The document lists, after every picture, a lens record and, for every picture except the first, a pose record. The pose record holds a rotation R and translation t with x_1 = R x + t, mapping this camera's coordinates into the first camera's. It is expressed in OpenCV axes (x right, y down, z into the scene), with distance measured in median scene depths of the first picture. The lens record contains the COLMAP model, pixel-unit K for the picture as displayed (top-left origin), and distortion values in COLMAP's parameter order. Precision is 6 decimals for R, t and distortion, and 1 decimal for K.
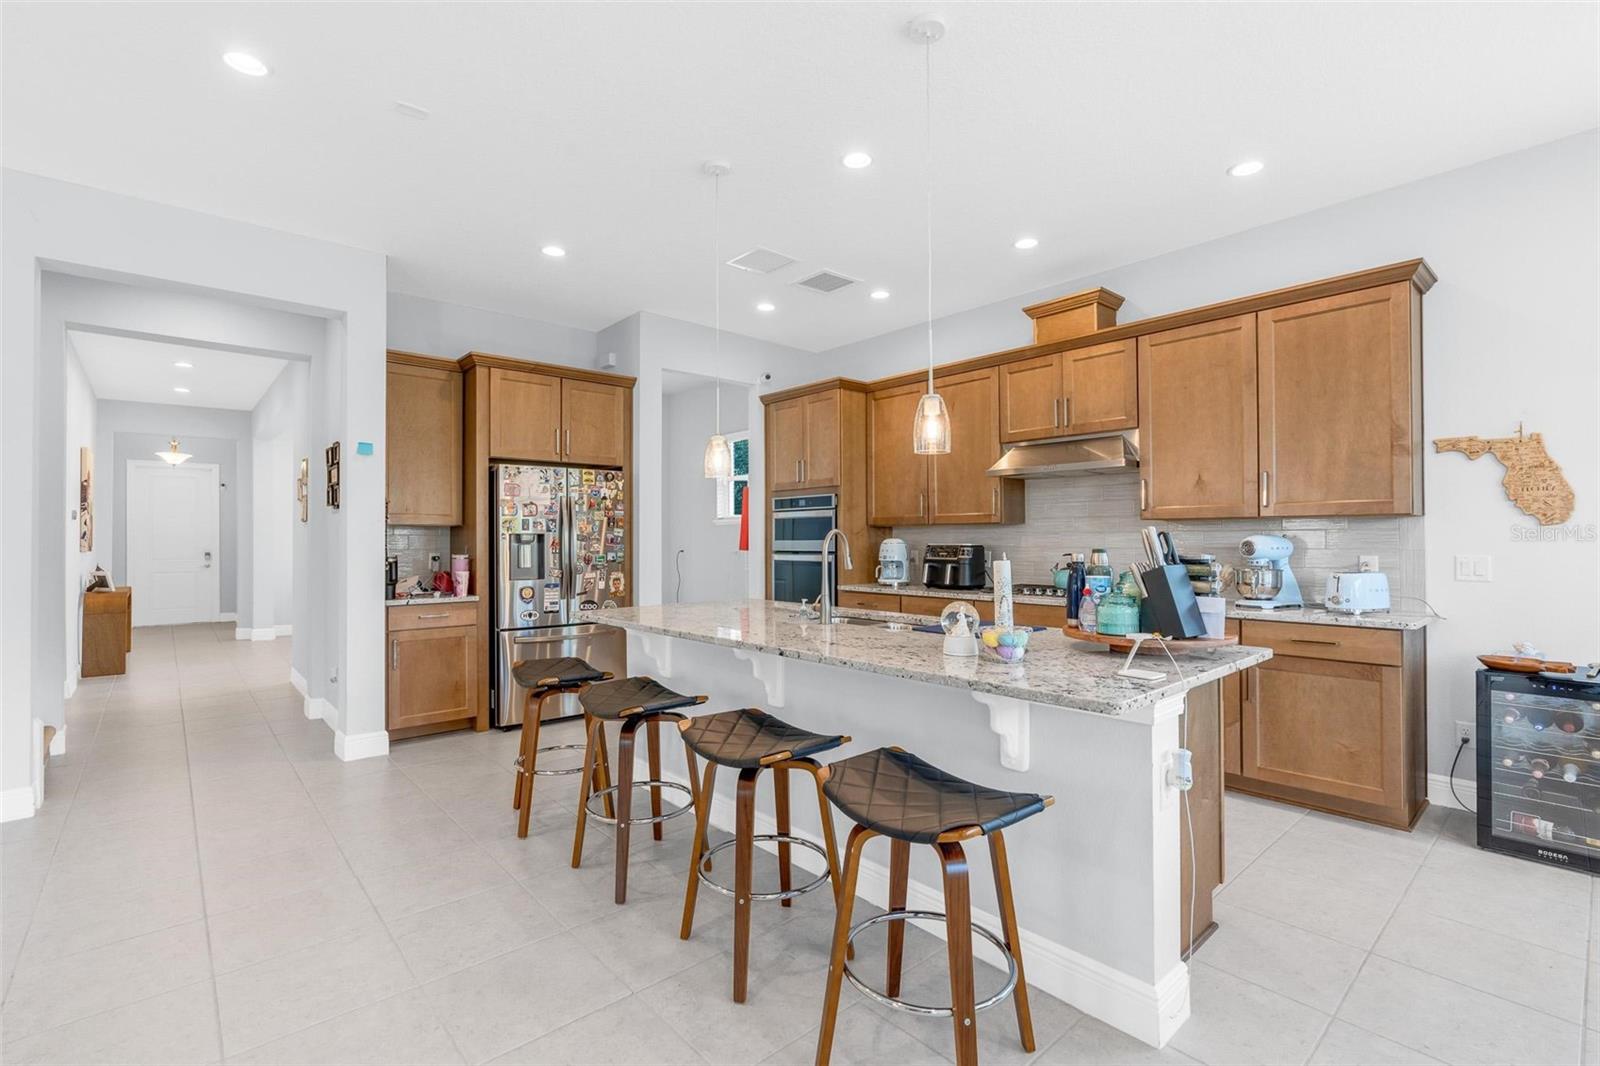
lens RADIAL K [[726.9, 0, 792.8], [0, 726.9, 528.9], [0, 0, 1]] dist [-0.006375, 0.003129]
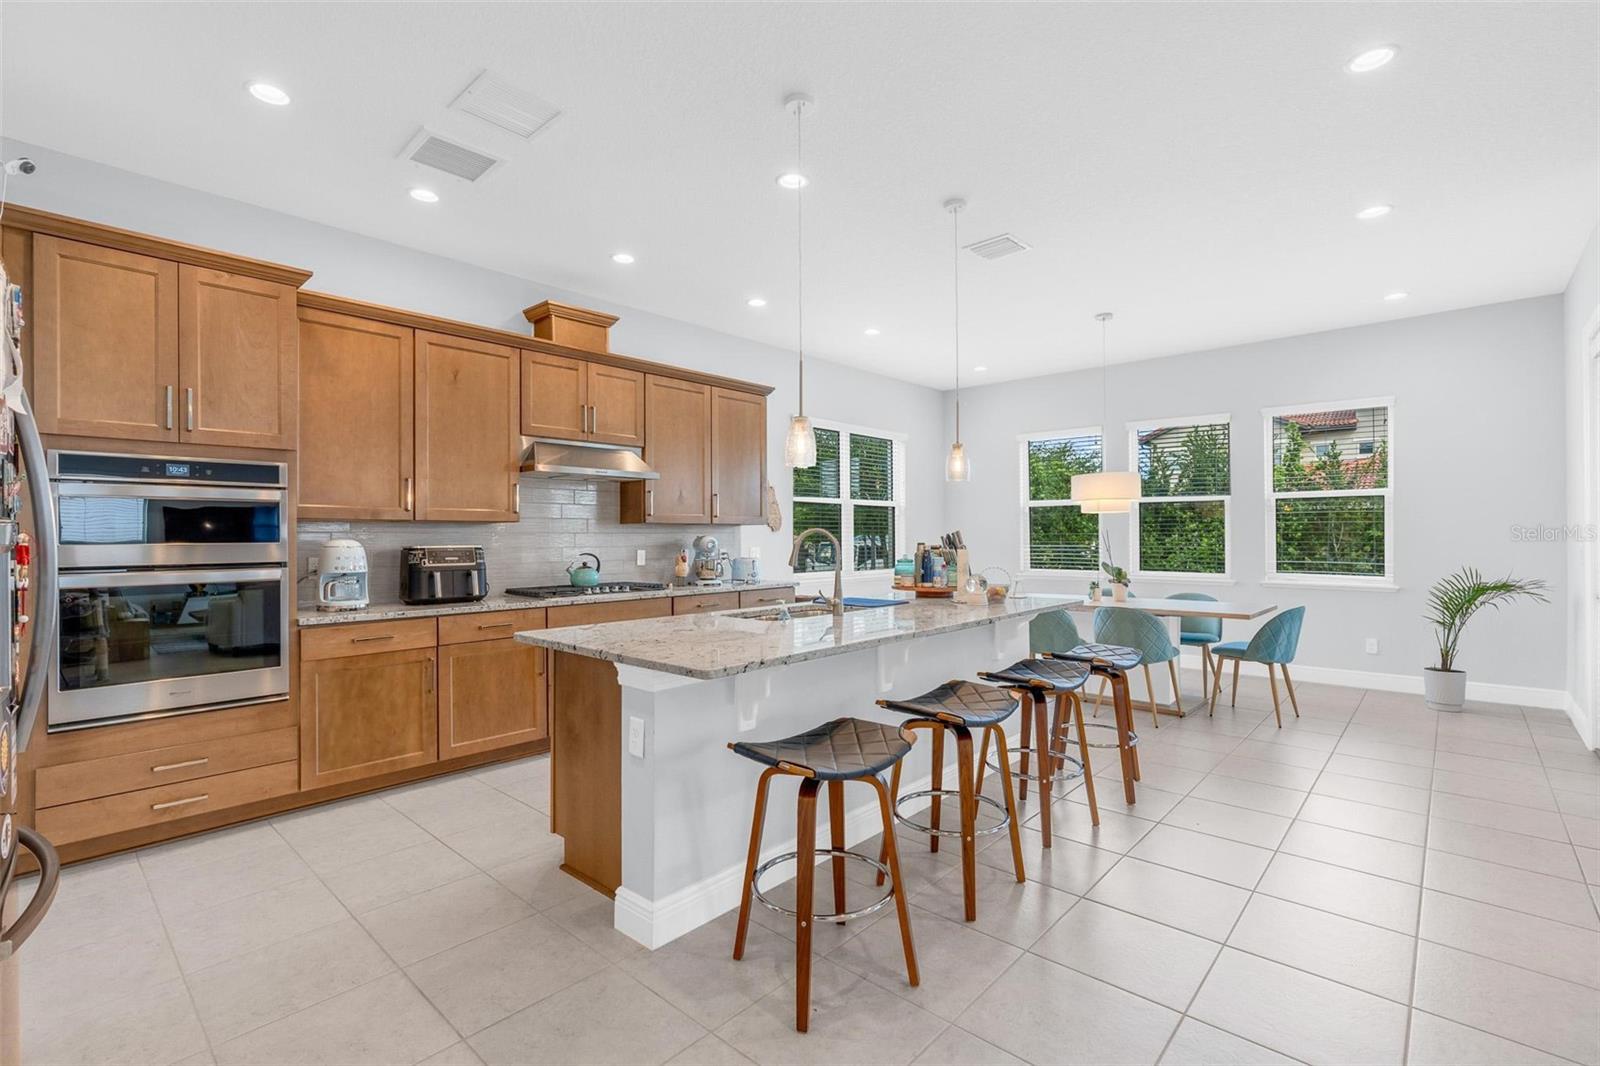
lens RADIAL K [[726.9, 0, 794.1], [0, 726.9, 532.1], [0, 0, 1]] dist [-0.006375, 0.003129]
pose [[-0.109933, 0.011501, 0.993872, -0.679926], [-0.005472, 0.999911, -0.012176, 0.014198], [-0.993924, -0.006777, -0.109860, 0.788650]]
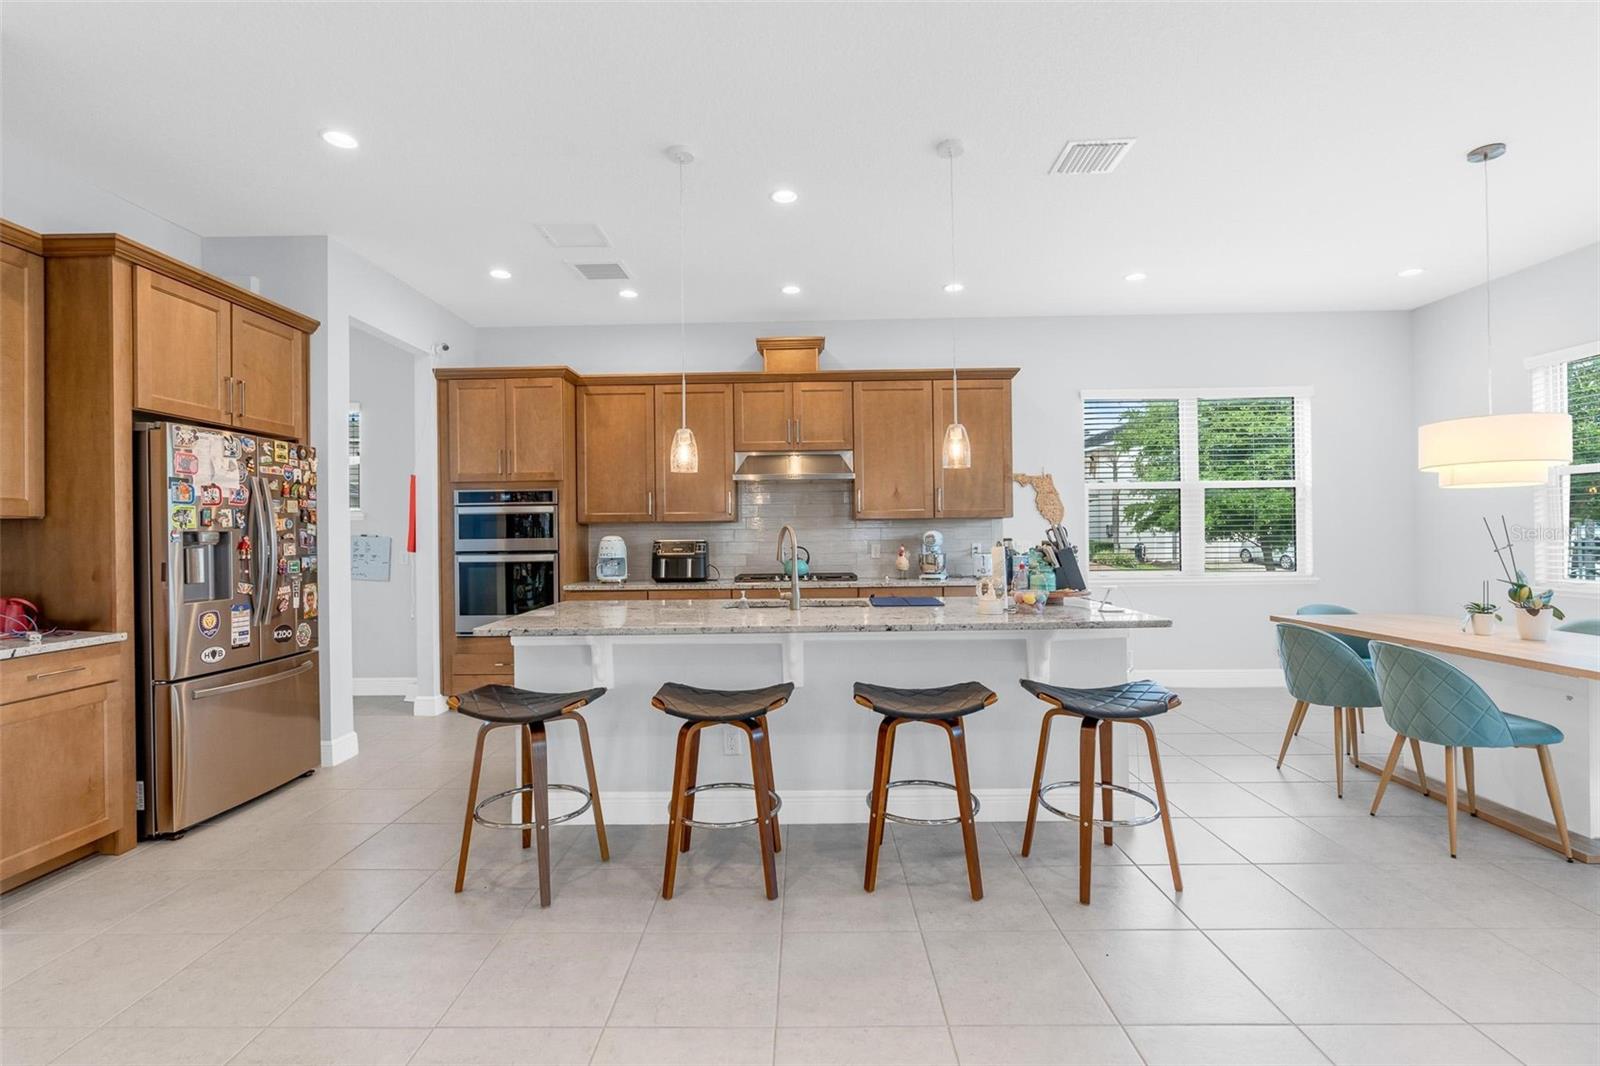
lens RADIAL K [[726.9, 0, 794.2], [0, 726.9, 529.8], [0, 0, 1]] dist [-0.006375, 0.003129]
pose [[0.671119, -0.000732, 0.741349, -0.519405], [0.000263, 1.000000, 0.000749, 0.004910], [-0.741349, -0.000308, 0.671119, 0.167842]]
